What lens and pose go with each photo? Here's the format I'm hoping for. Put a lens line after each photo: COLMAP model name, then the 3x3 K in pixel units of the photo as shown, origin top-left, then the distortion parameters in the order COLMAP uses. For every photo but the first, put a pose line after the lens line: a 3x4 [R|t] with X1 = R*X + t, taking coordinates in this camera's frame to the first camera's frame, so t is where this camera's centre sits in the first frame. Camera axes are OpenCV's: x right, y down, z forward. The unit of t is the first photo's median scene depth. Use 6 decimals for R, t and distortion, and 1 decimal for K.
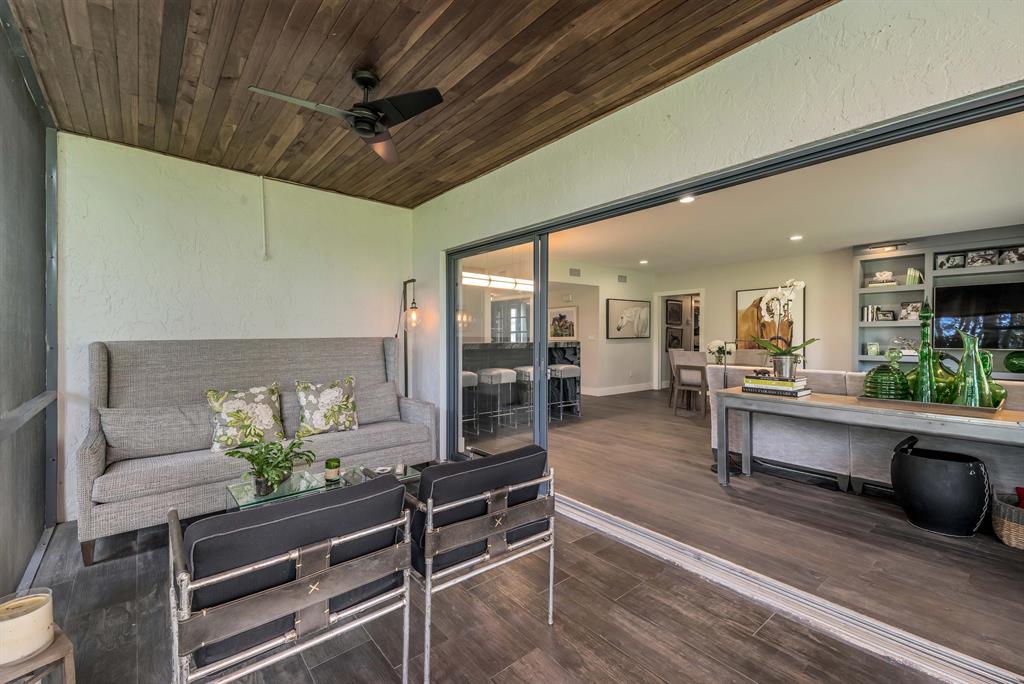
lens RADIAL K [[423.6, 0, 505.3], [0, 423.6, 344.7], [0, 0, 1]] dist [0.003021, 0.000081]
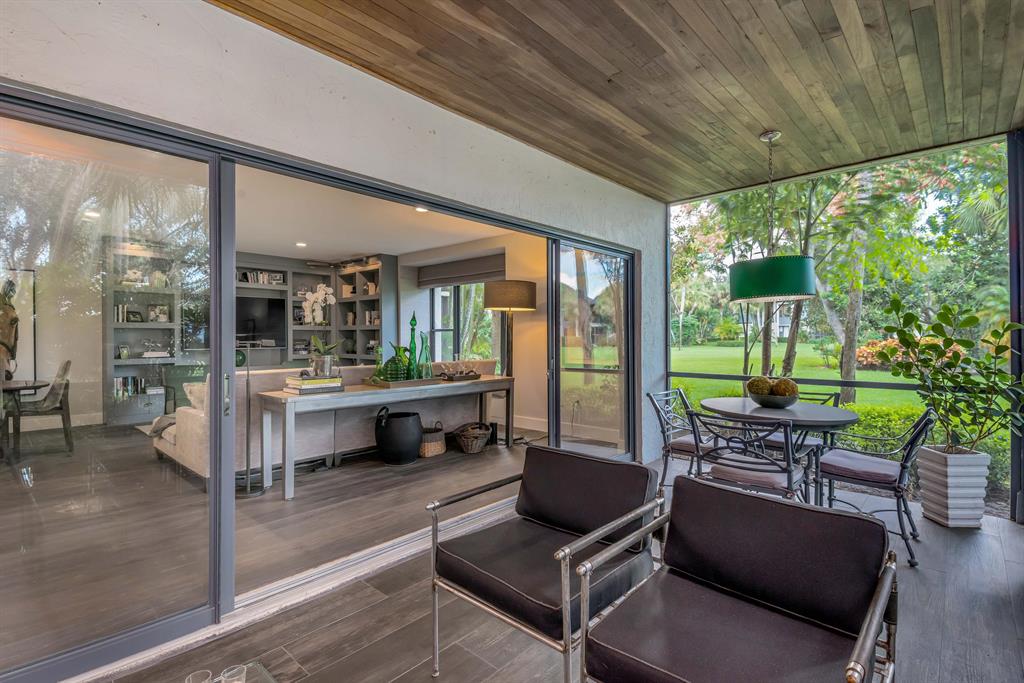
lens RADIAL K [[476.2, 0, 507.9], [0, 476.2, 340.9], [0, 0, 1]] dist [-0.000873, -0.000008]
pose [[-0.130853, -0.007108, 0.991376, -0.519911], [0.025665, 0.999615, 0.010555, -0.008682], [-0.991069, 0.026825, -0.130621, 0.608398]]
